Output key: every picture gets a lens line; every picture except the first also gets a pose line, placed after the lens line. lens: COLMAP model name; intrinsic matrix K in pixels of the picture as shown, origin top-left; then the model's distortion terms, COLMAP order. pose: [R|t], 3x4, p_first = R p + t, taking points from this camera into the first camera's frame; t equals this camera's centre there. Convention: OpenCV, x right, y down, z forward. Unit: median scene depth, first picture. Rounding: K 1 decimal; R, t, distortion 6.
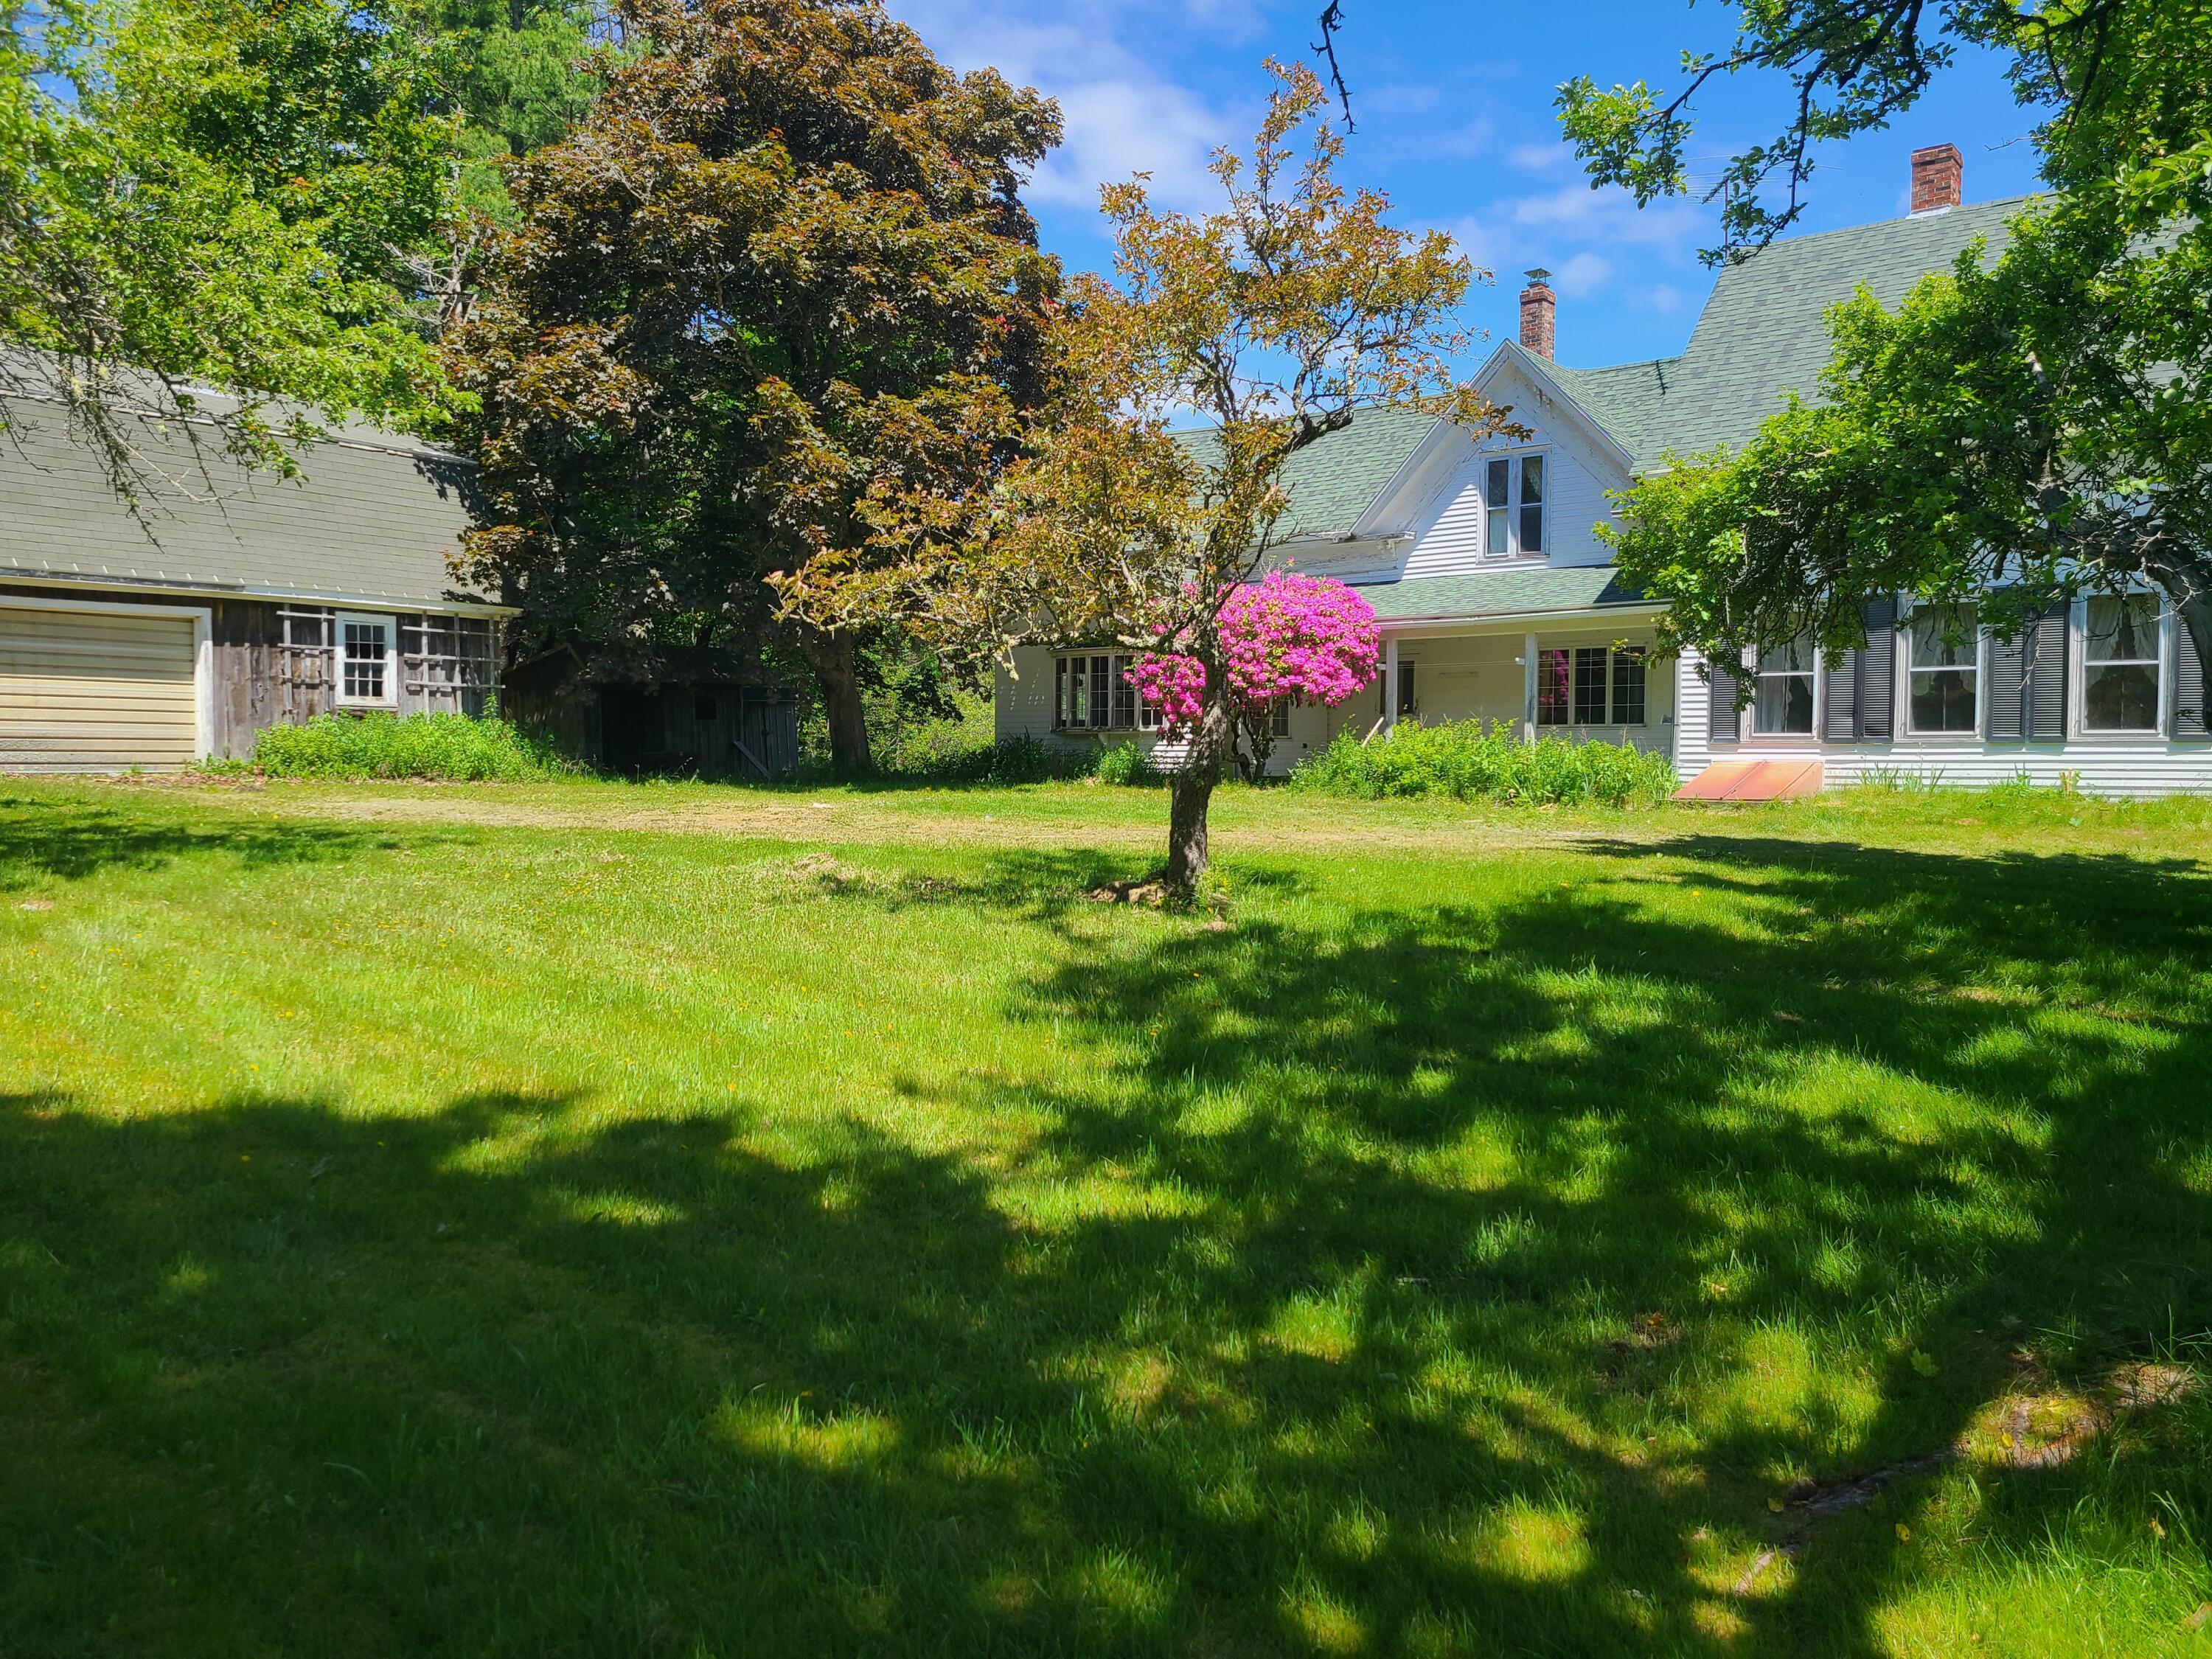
lens RADIAL K [[1650.2, 0, 1080.5], [0, 1650.2, 814.7], [0, 0, 1]] dist [0.061816, -0.027201]
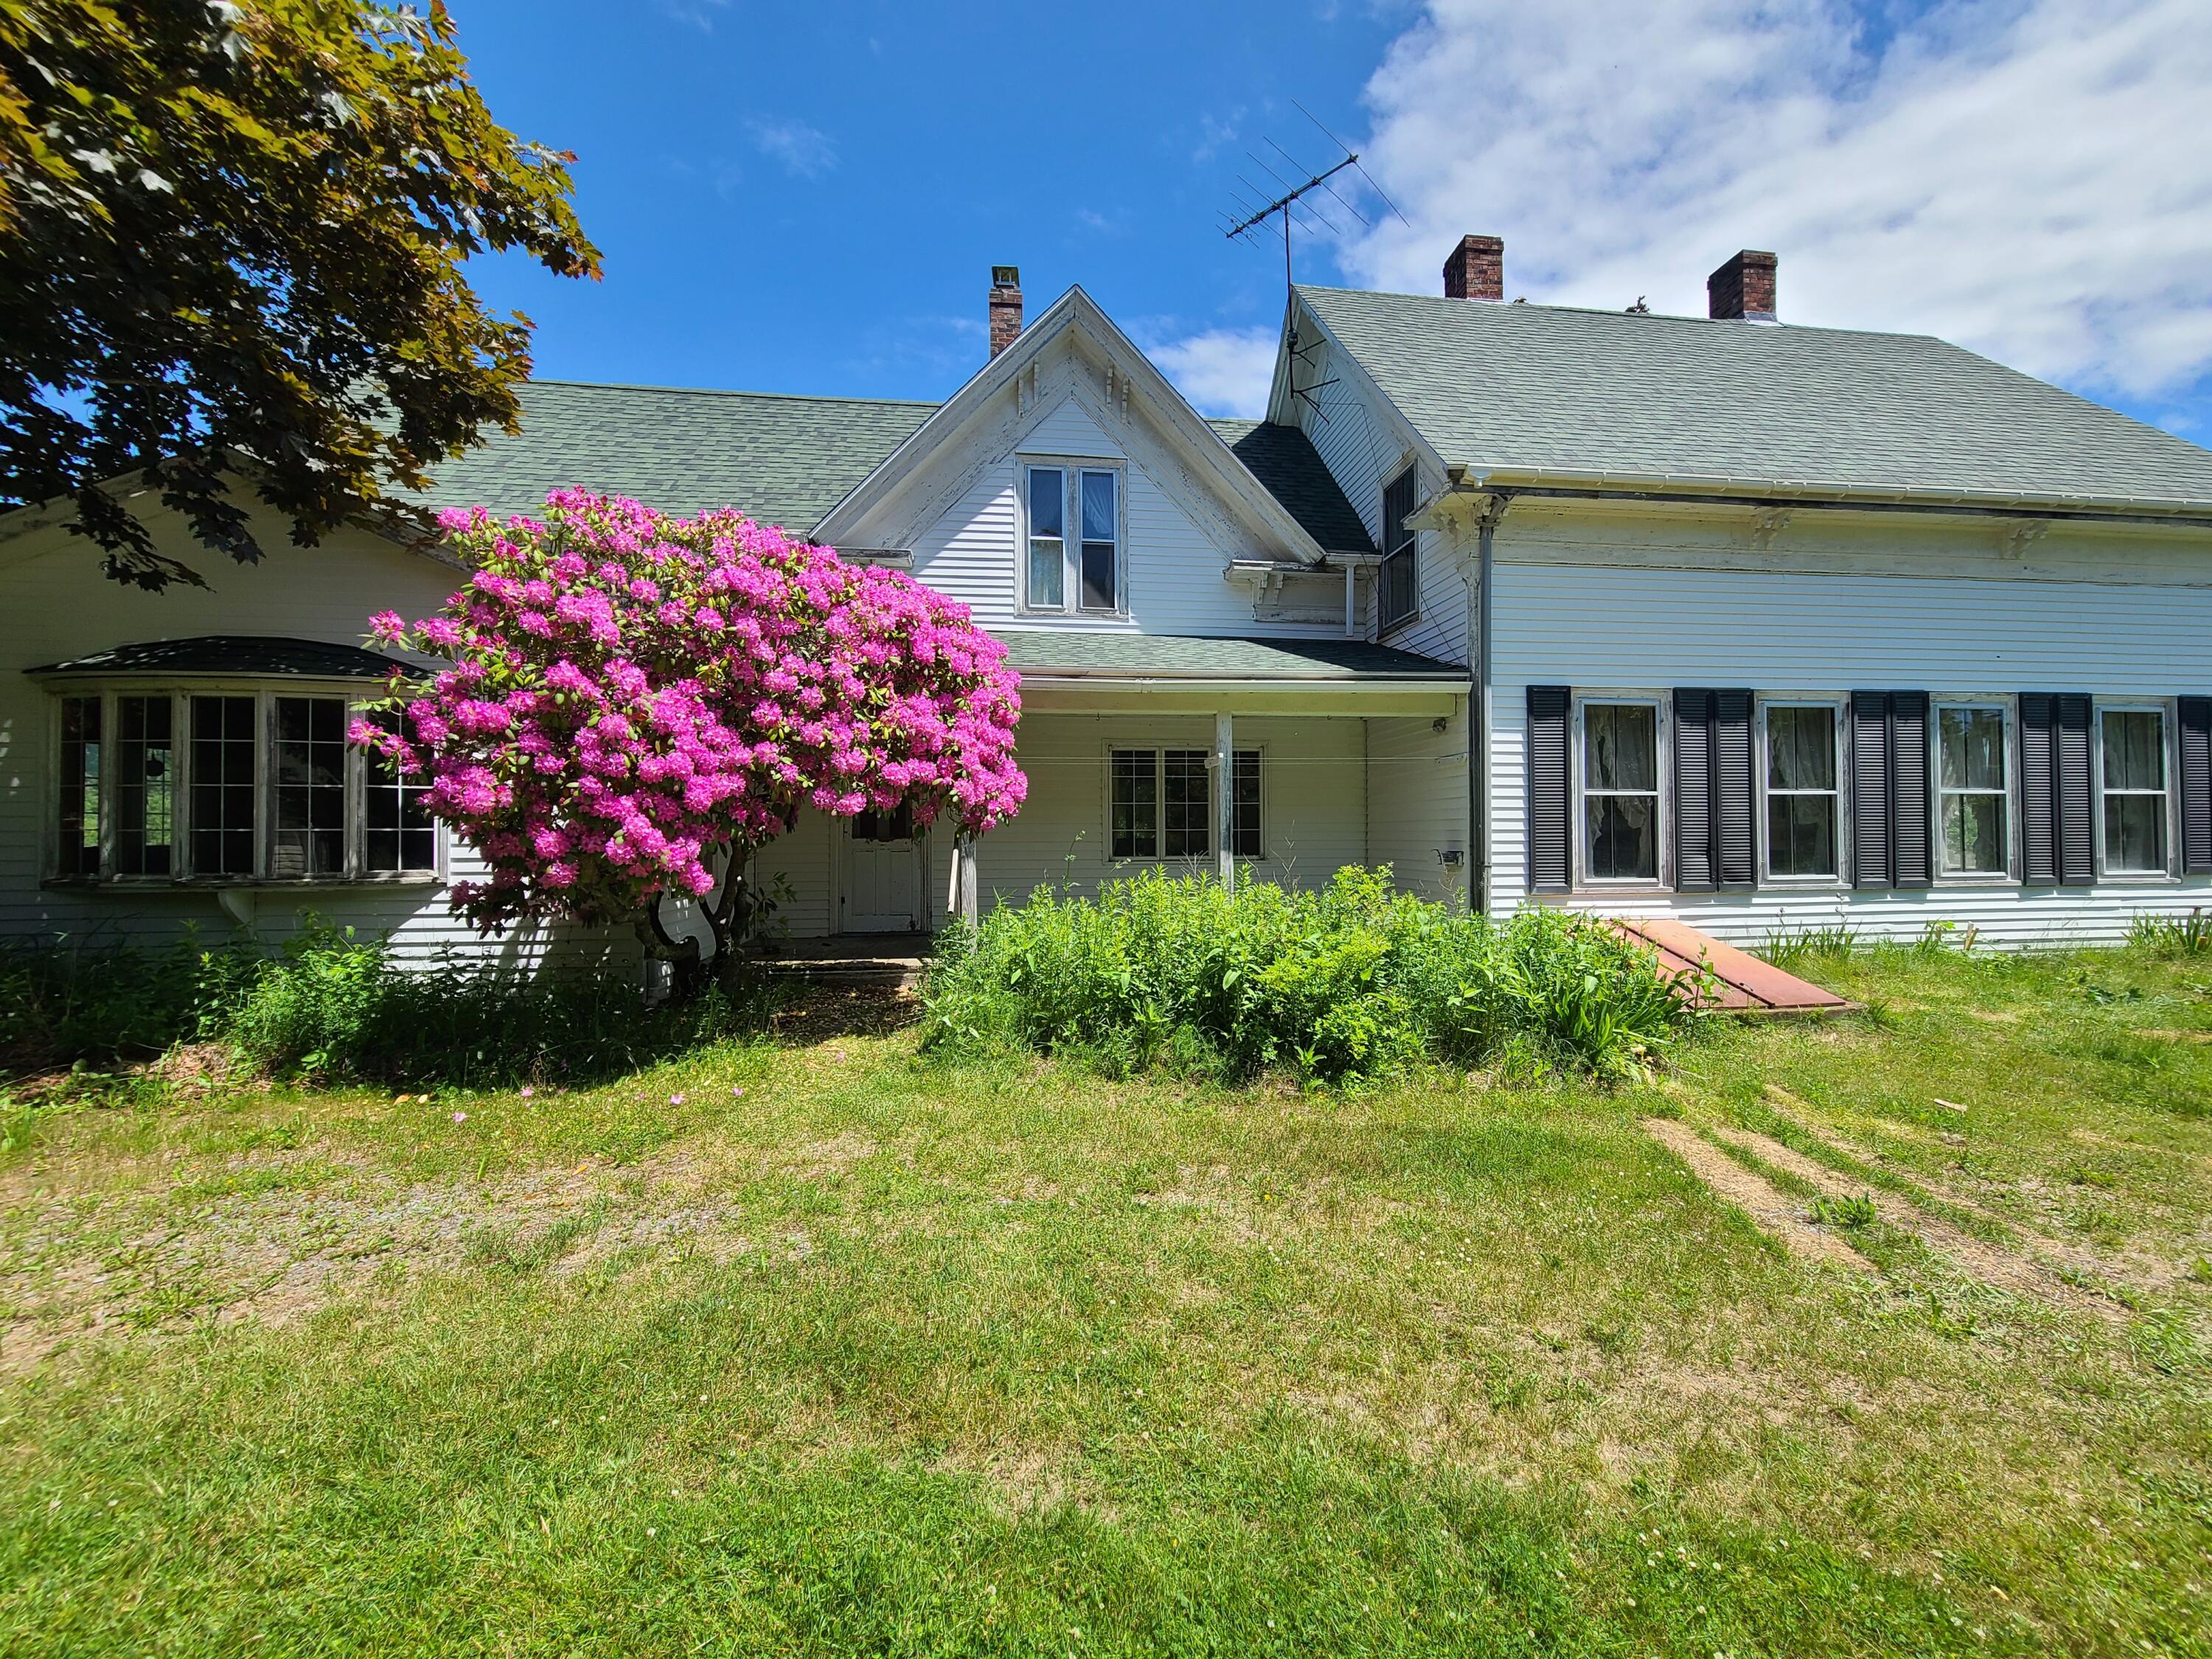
lens RADIAL K [[904.0, 0, 1119.7], [0, 904.0, 832.3], [0, 0, 1]] dist [-0.001395, 0.000215]
pose [[0.688610, -0.001142, 0.725131, 0.003439], [0.033706, 0.998968, -0.030435, -0.059943], [-0.724348, 0.045399, 0.687938, 0.840856]]
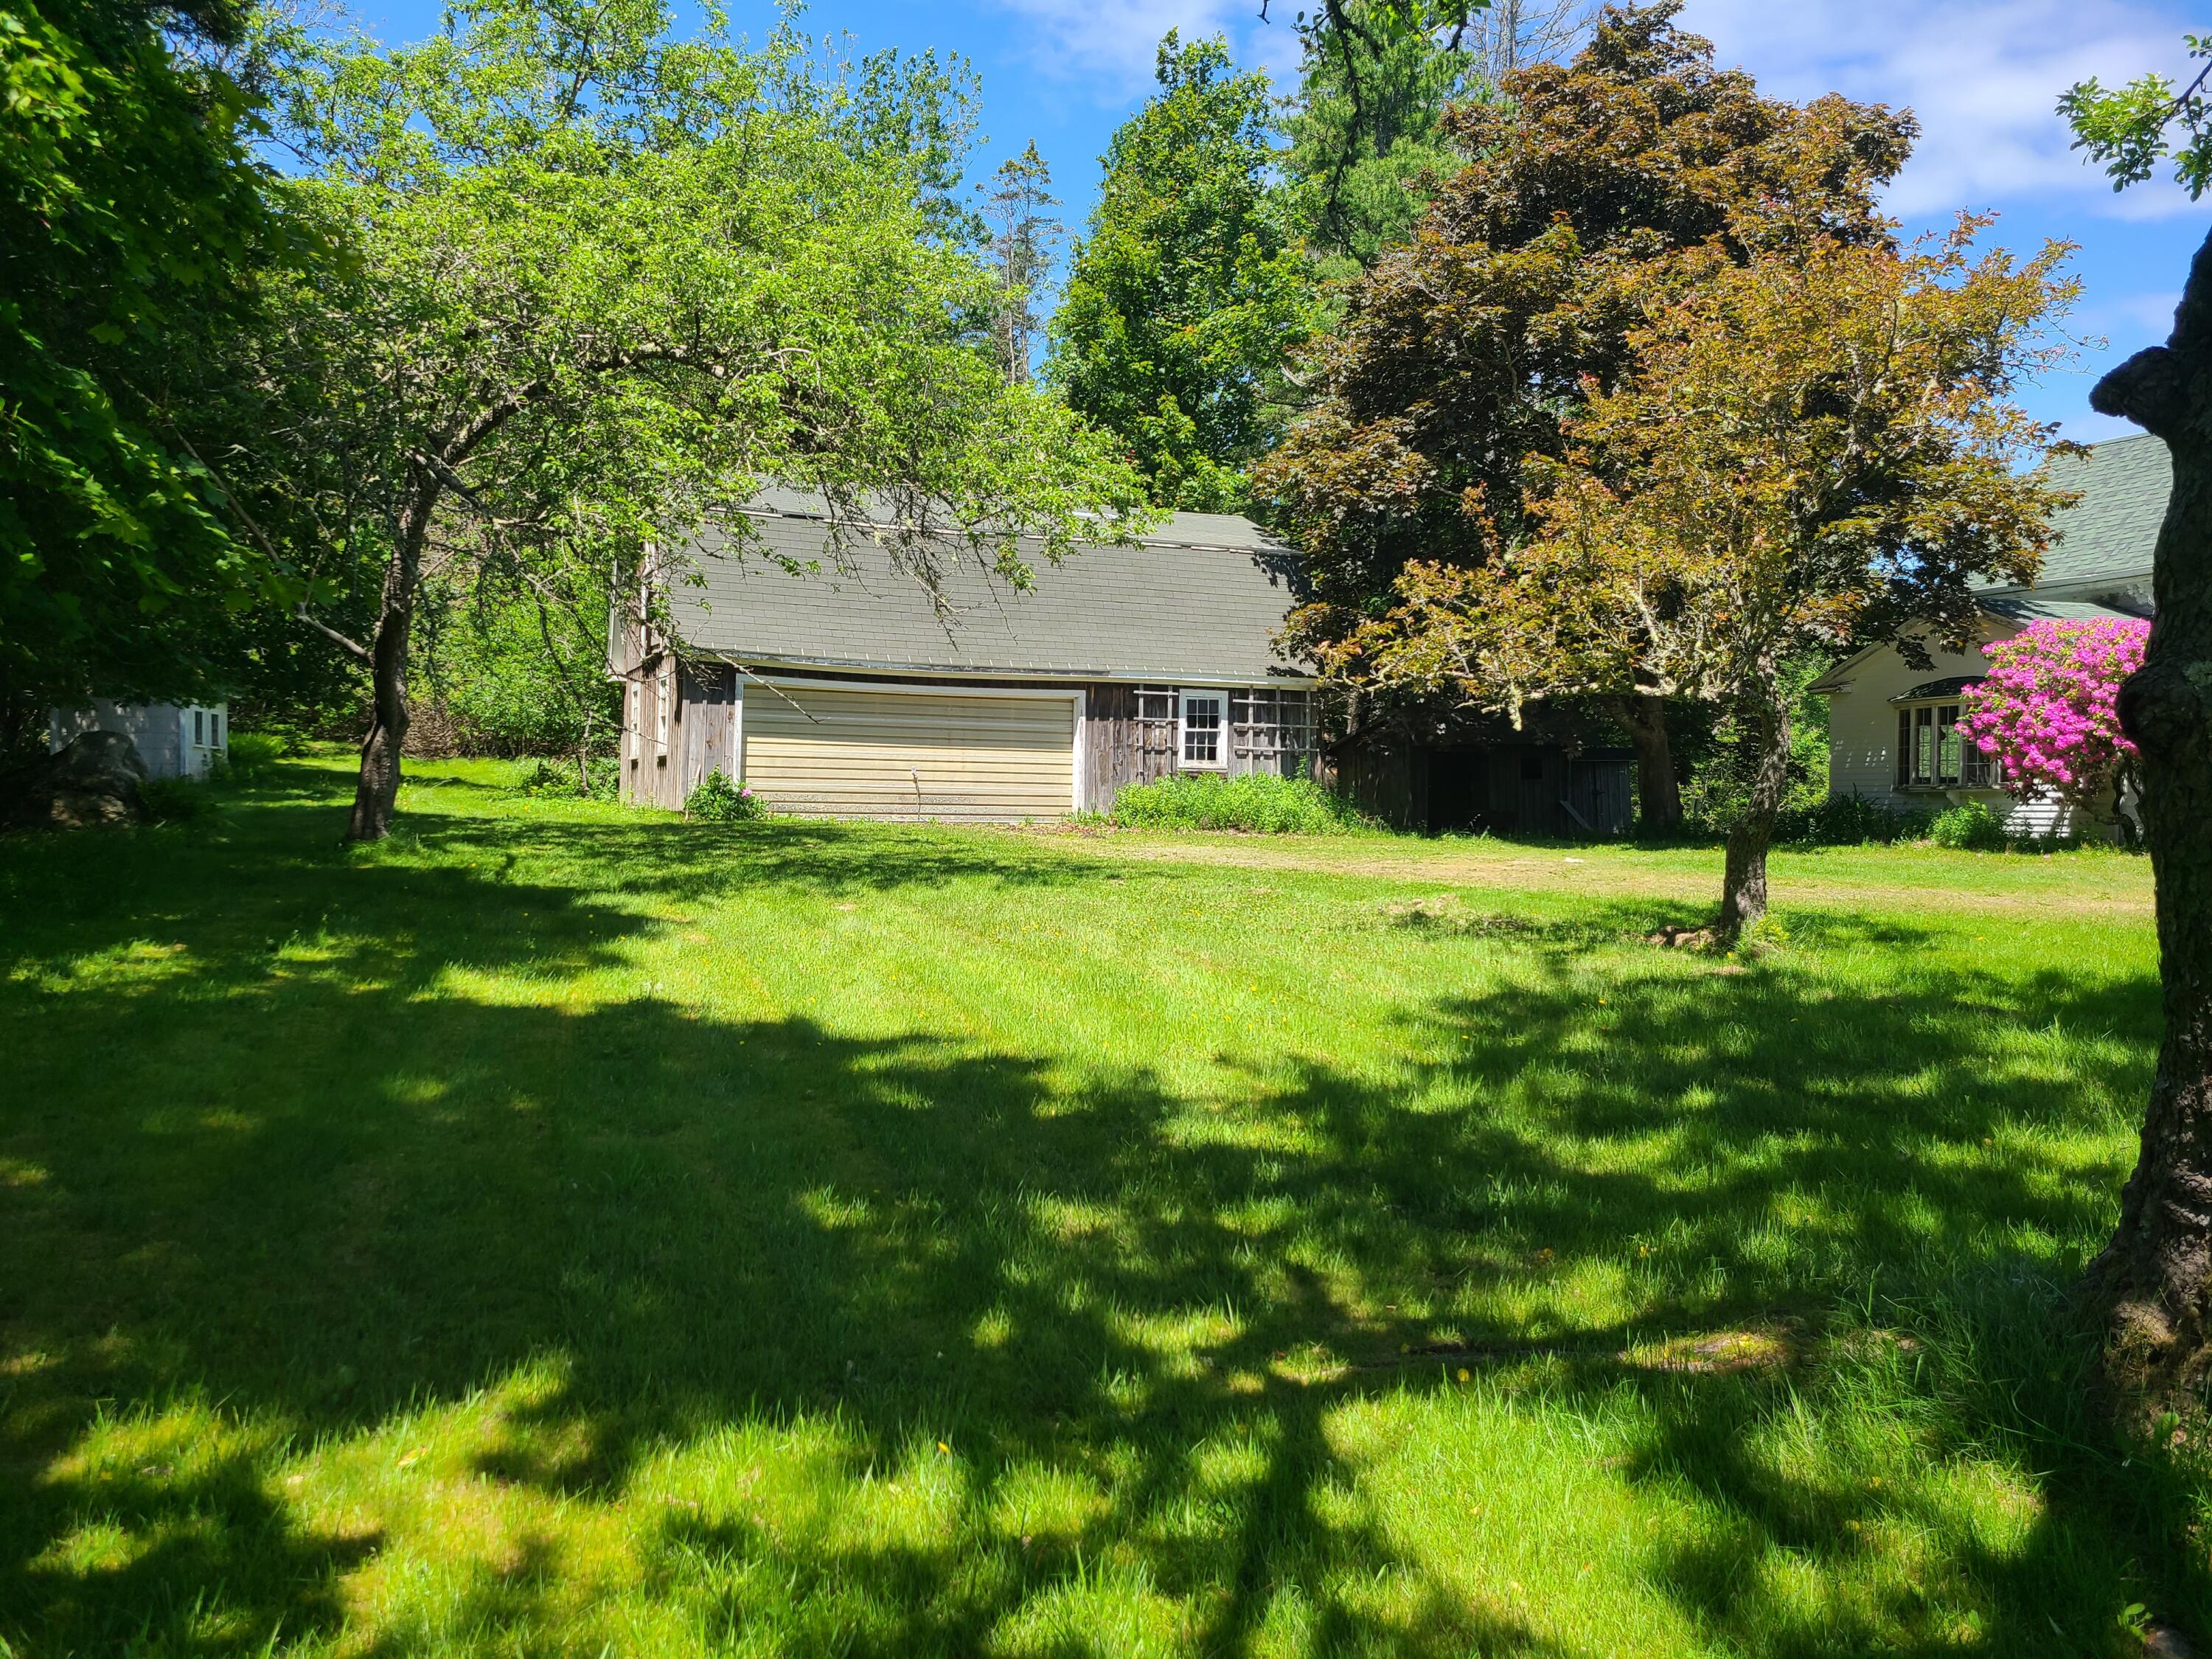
lens RADIAL K [[1650.2, 0, 1080.5], [0, 1650.2, 814.7], [0, 0, 1]] dist [0.061816, -0.027201]
pose [[0.850995, 0.006486, -0.525134, 0.107629], [-0.026907, 0.999149, -0.031261, 0.005783], [0.524484, 0.040733, 0.850445, -0.028850]]
